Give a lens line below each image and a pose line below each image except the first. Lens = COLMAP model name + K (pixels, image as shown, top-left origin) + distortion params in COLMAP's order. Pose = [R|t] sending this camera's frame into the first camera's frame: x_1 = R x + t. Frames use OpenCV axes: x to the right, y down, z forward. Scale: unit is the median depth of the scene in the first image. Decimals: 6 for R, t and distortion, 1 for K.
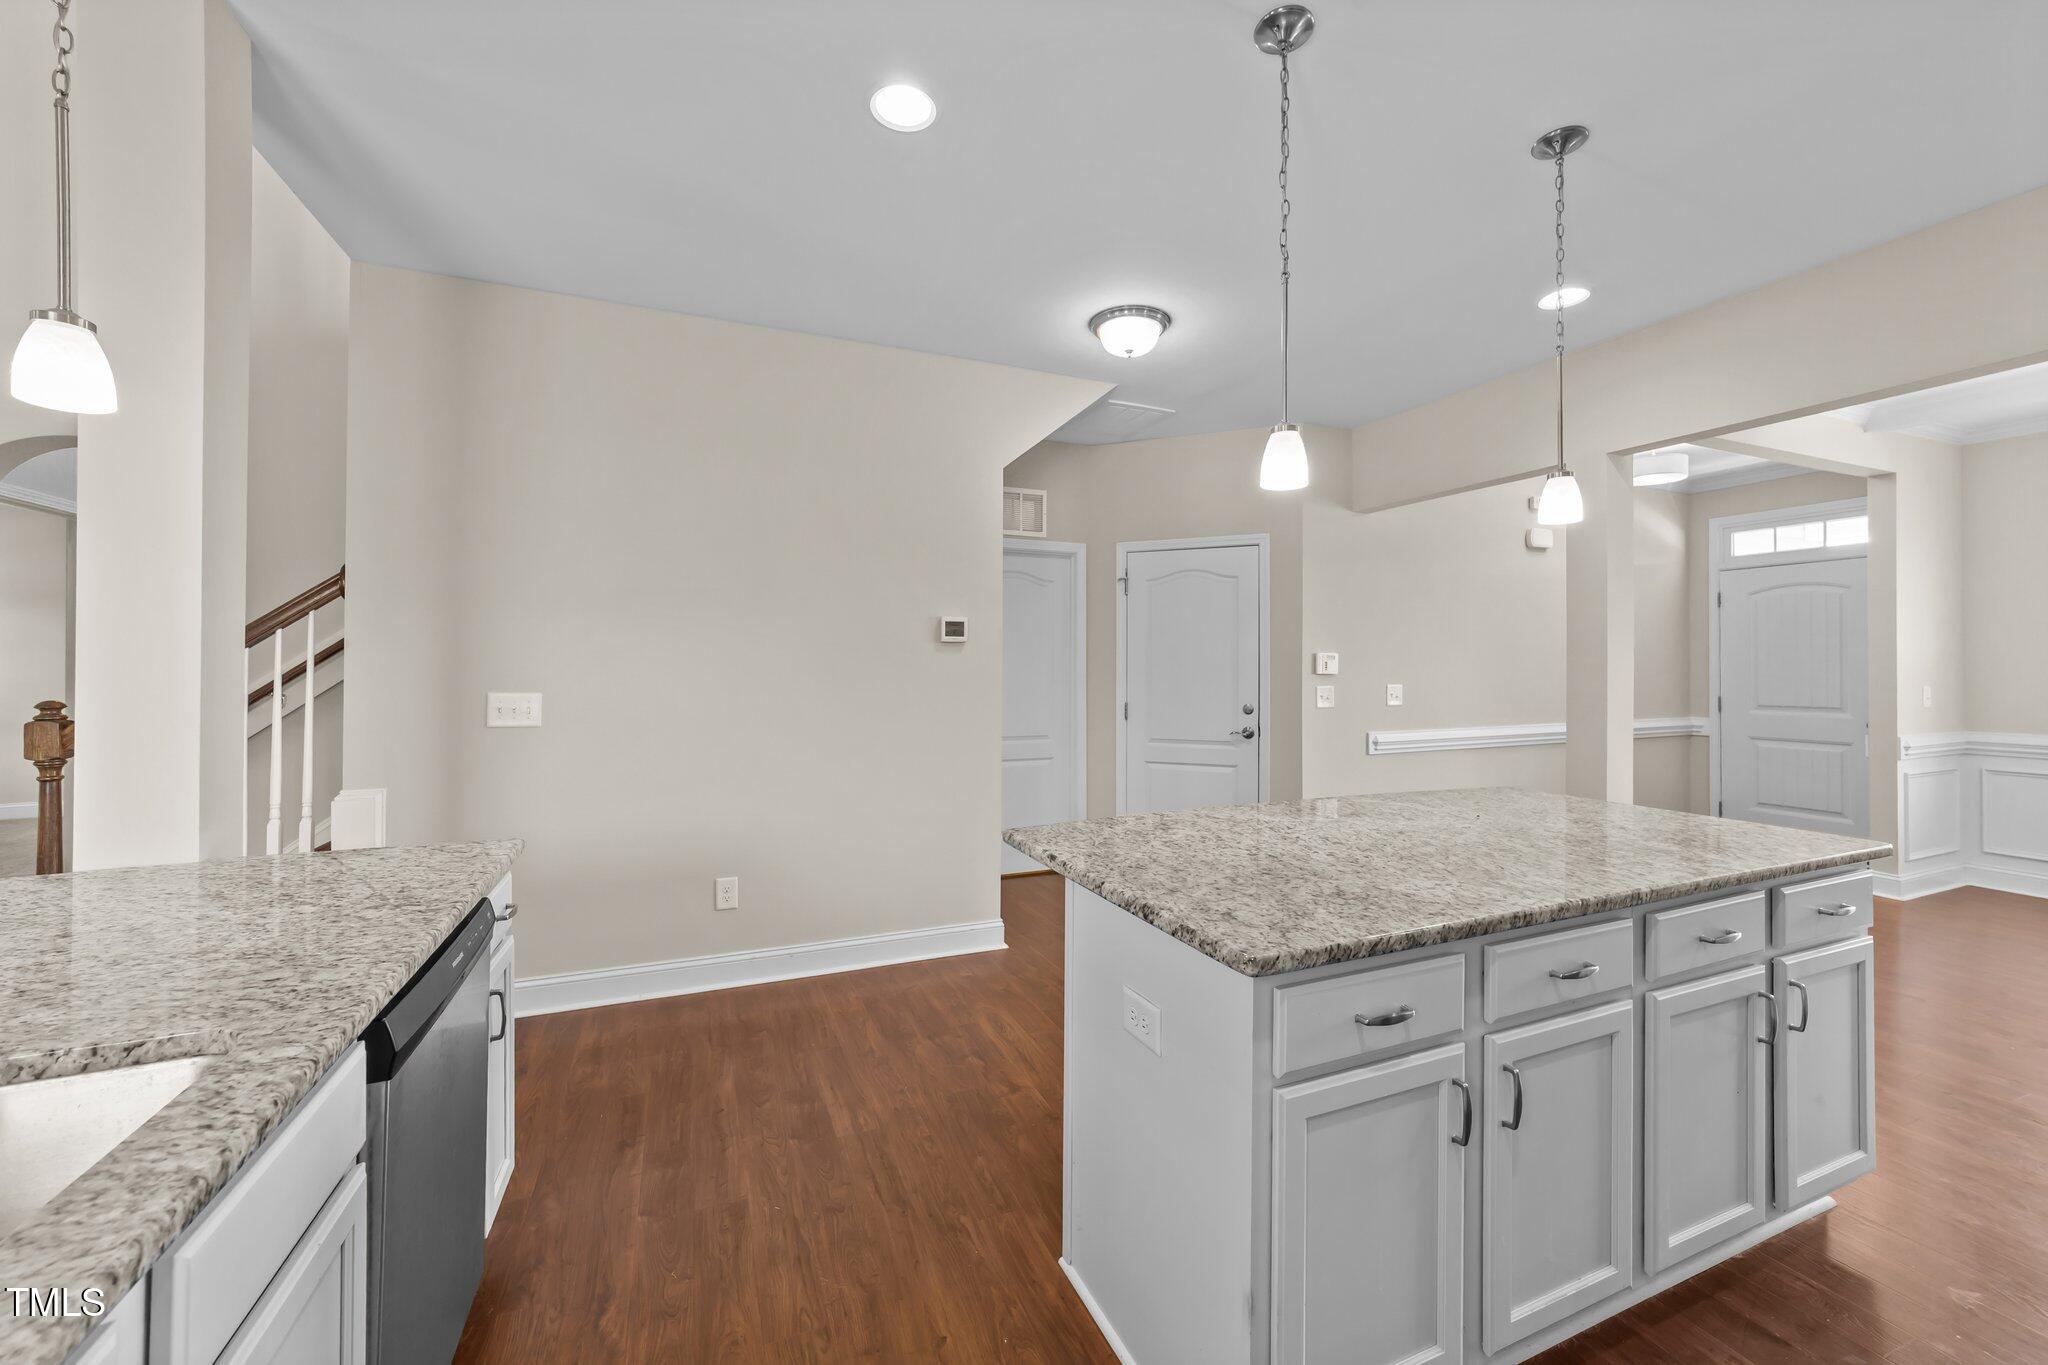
lens RADIAL K [[797.6, 0, 1031.6], [0, 797.6, 678.7], [0, 0, 1]] dist [-0.016075, 0.006802]
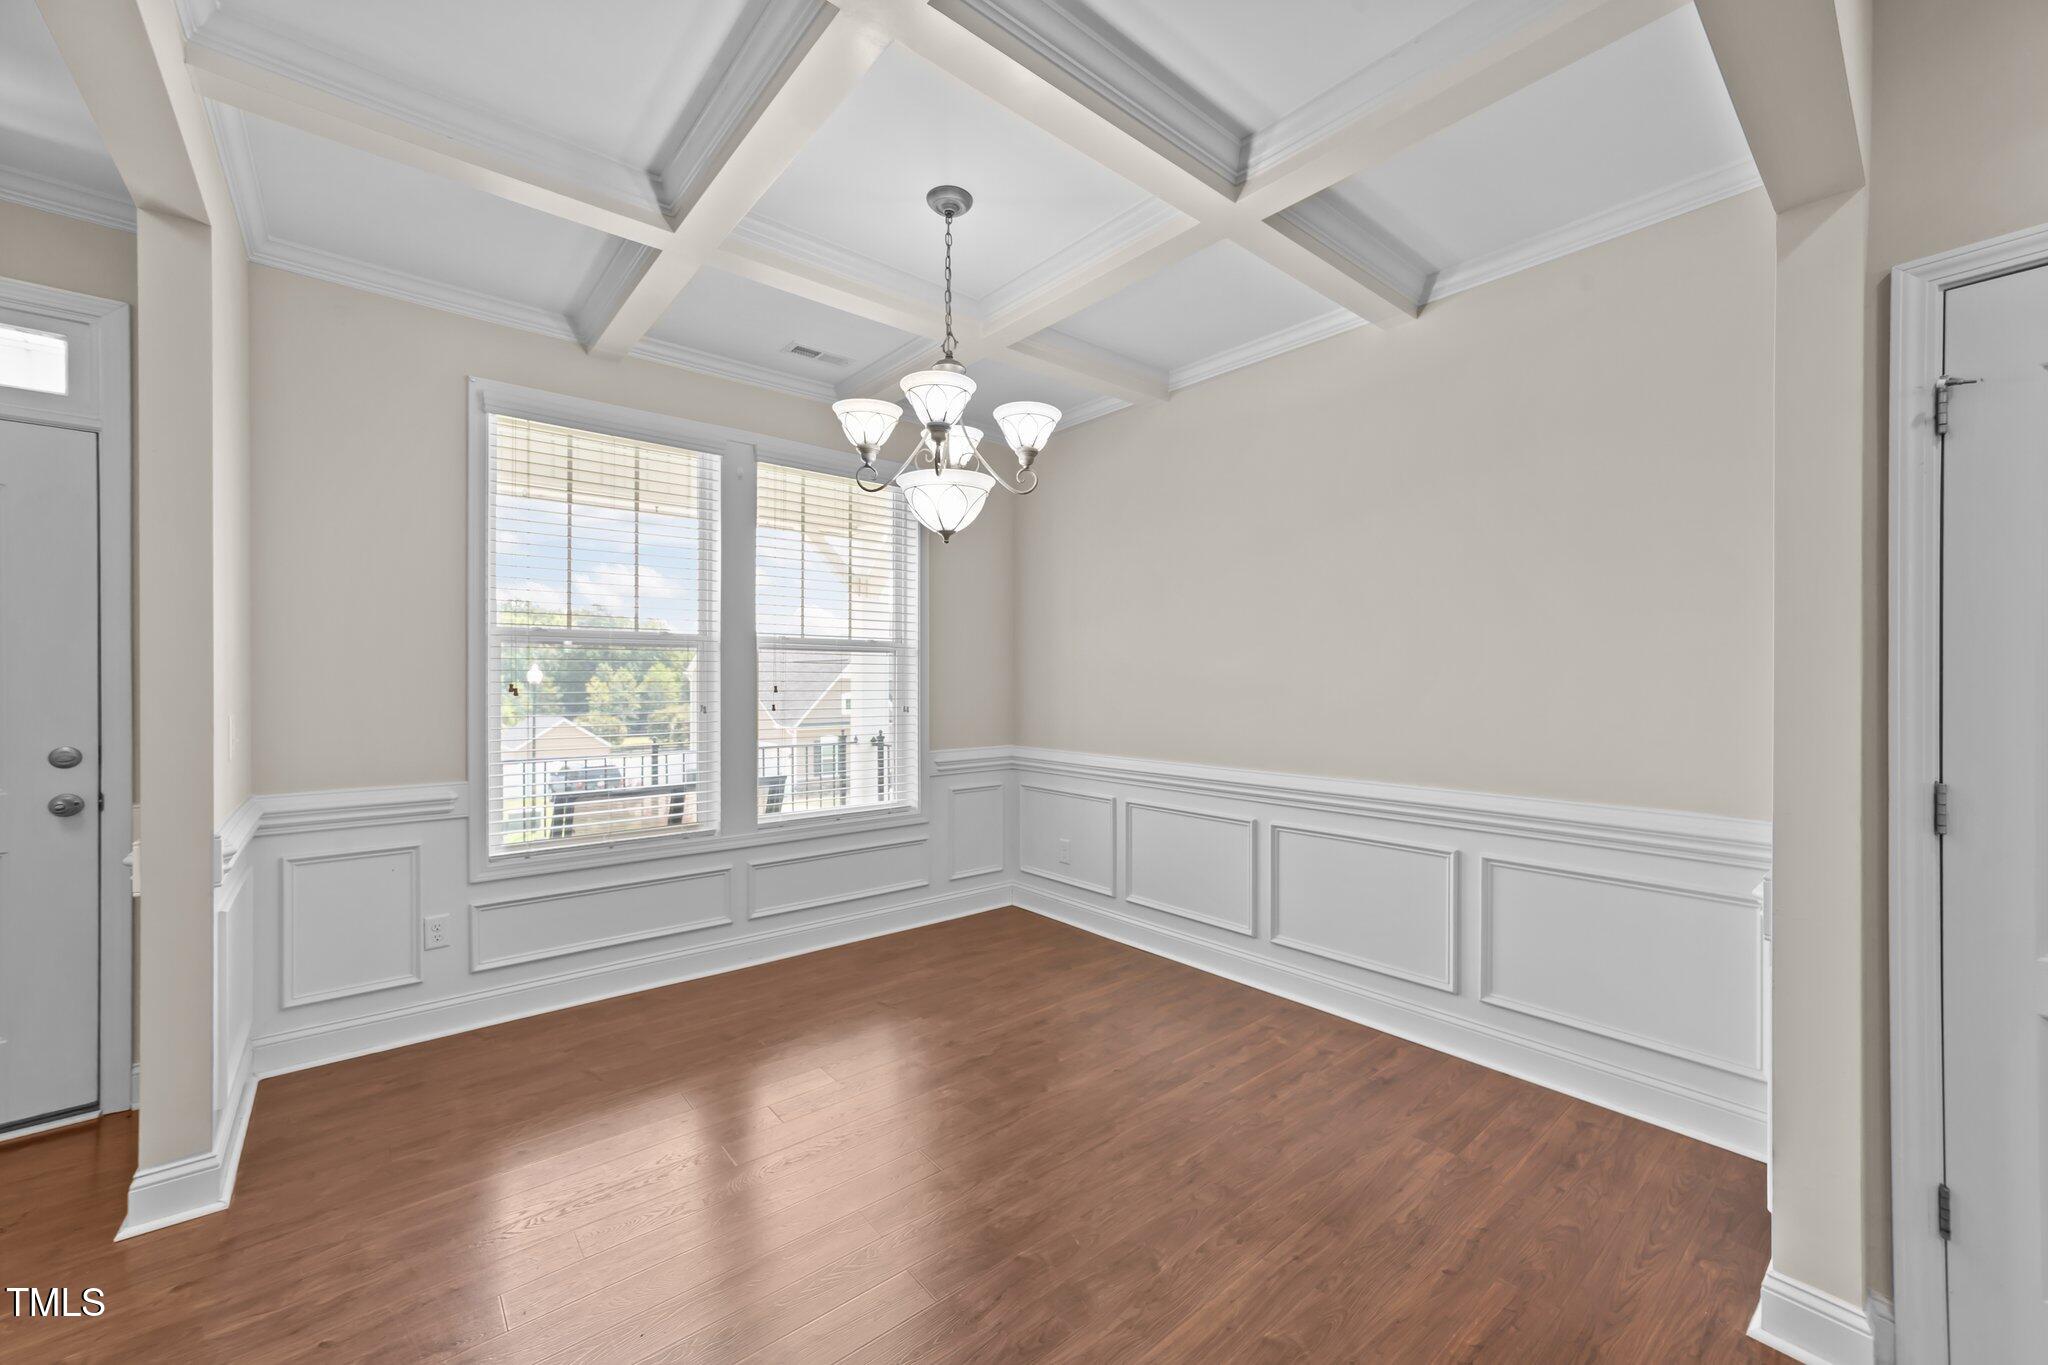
lens RADIAL K [[797.6, 0, 1031.6], [0, 797.6, 678.7], [0, 0, 1]] dist [-0.016075, 0.006802]
pose [[-0.284413, -0.000213, 0.958702, 0.528678], [0.010614, 0.999938, 0.003372, -0.009308], [-0.958643, 0.011135, -0.284393, 0.677304]]
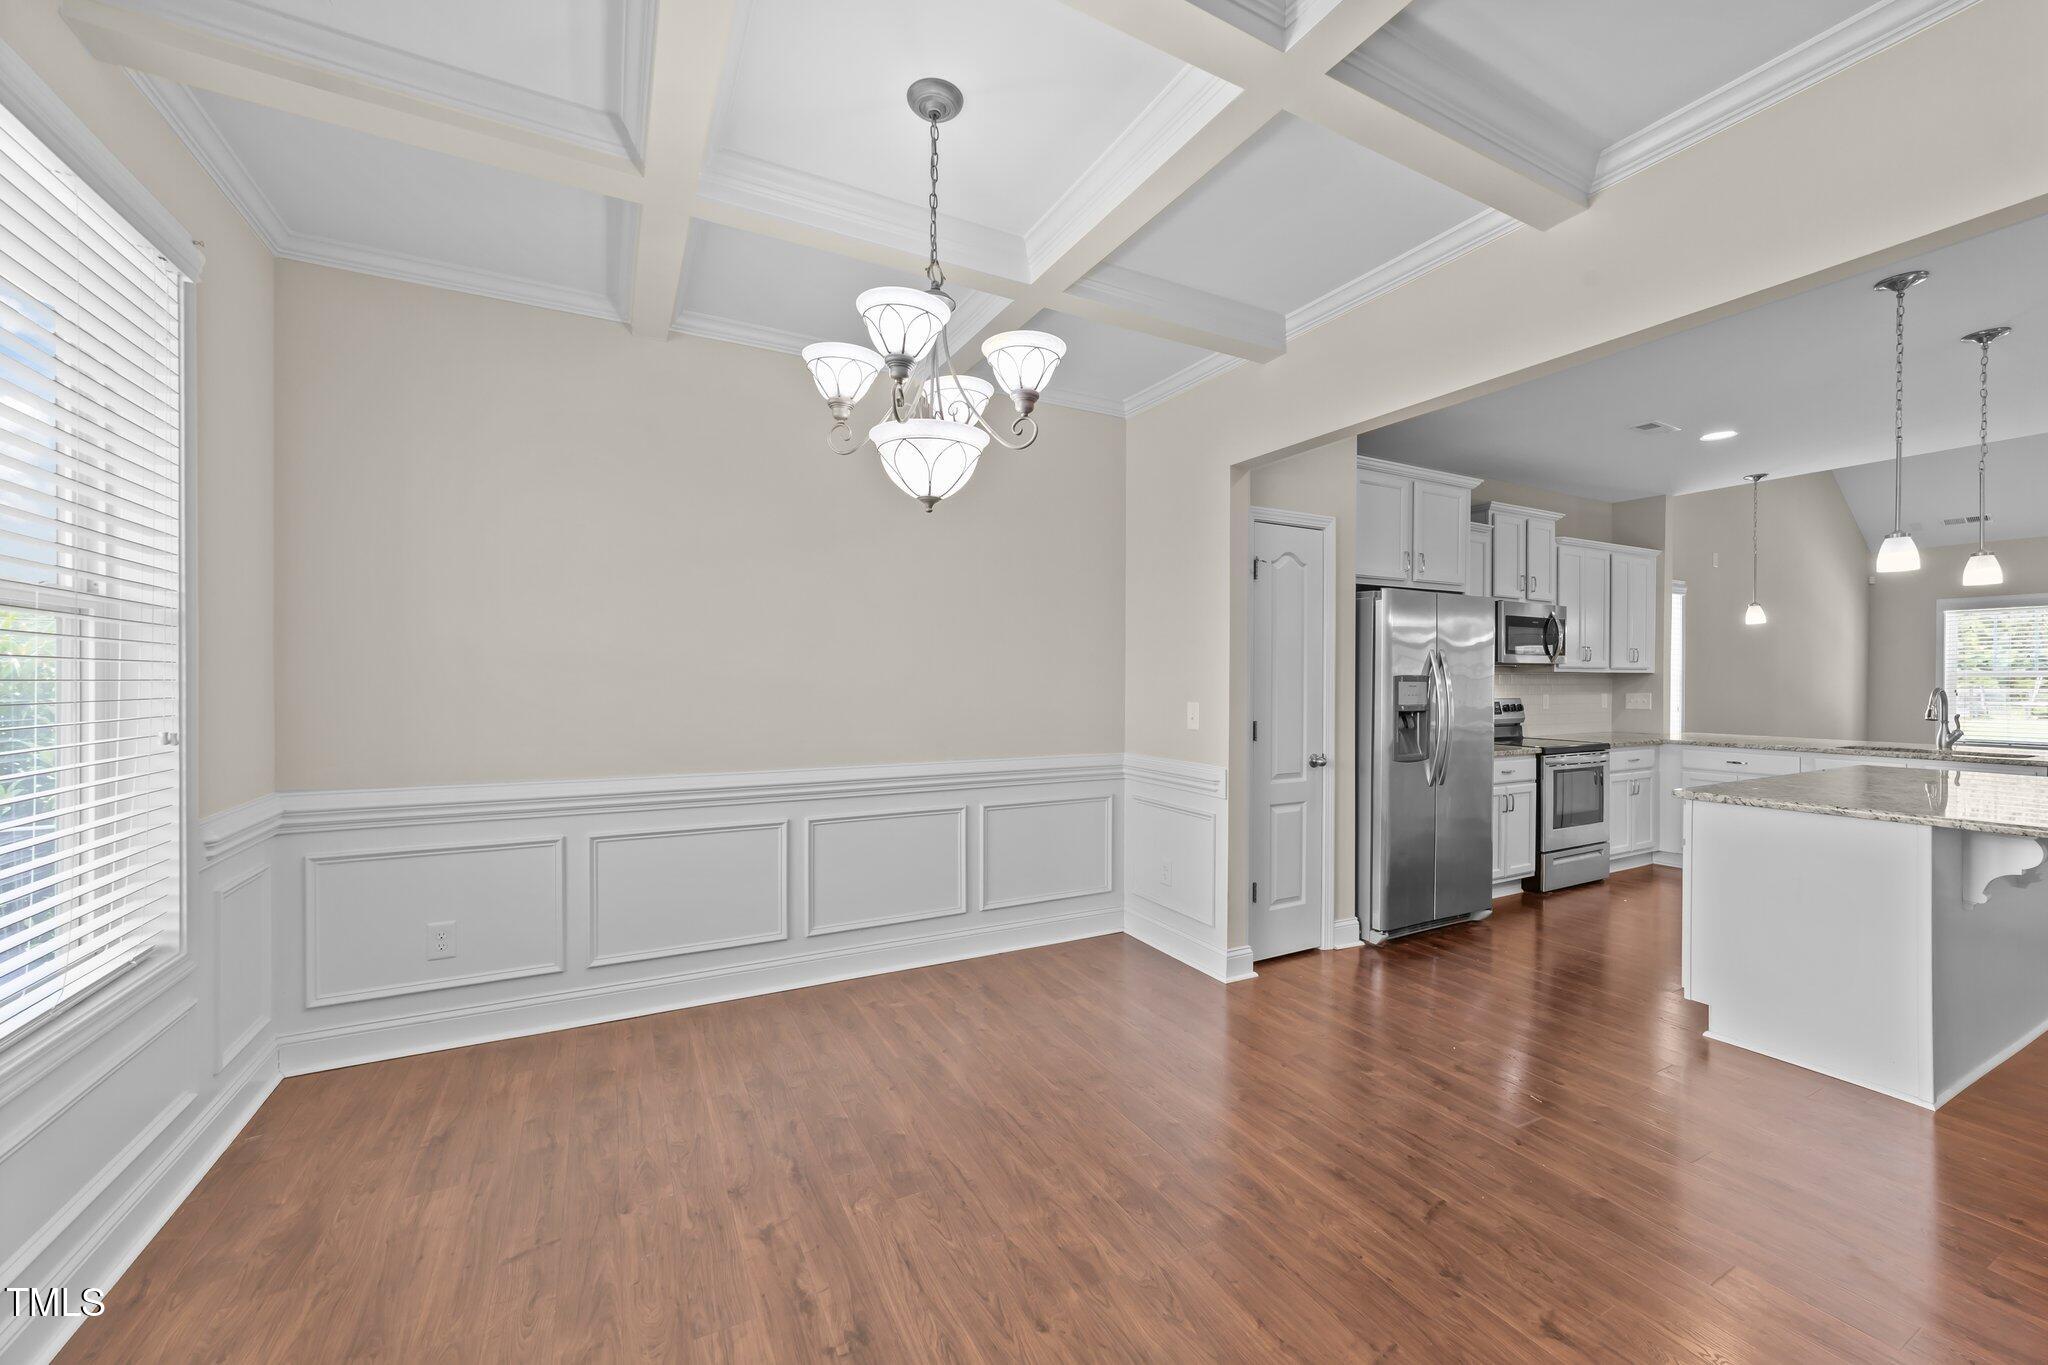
lens RADIAL K [[794.5, 0, 1026.9], [0, 794.5, 680.9], [0, 0, 1]] dist [-0.014021, 0.007251]
pose [[-0.997079, -0.004369, -0.076249, 1.012149], [-0.005523, 0.999873, 0.014929, -0.012180], [0.076174, 0.015306, -0.996977, 1.004006]]
